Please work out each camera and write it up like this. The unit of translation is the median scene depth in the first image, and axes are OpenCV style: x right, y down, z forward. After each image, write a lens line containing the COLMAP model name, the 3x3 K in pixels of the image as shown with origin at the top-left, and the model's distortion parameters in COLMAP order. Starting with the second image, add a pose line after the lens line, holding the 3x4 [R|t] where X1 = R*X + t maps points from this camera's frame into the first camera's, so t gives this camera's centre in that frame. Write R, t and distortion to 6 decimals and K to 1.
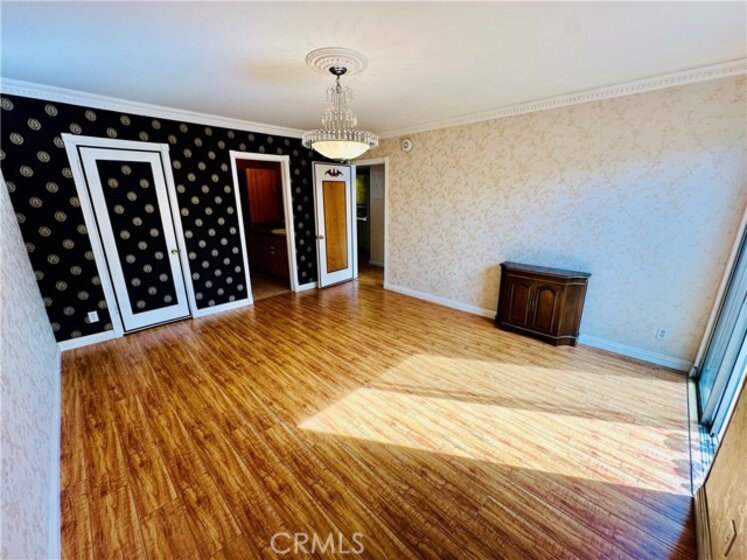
lens RADIAL K [[296.8, 0, 374.2], [0, 296.8, 279.7], [0, 0, 1]] dist [-0.006109, 0.001172]
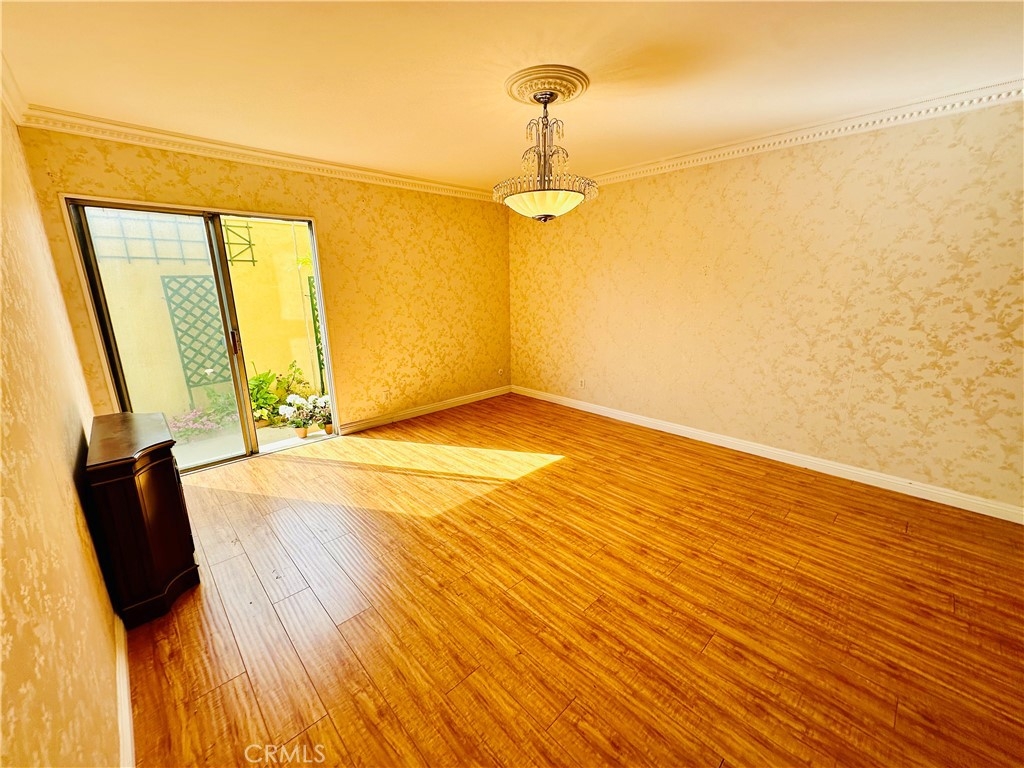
lens RADIAL K [[406.9, 0, 513.0], [0, 406.9, 383.6], [0, 0, 1]] dist [-0.006109, 0.001172]
pose [[-0.999533, 0.006060, 0.029942, -0.045985], [0.020002, 0.870623, 0.491543, -0.400097], [-0.023089, 0.491913, -0.870338, 1.531959]]
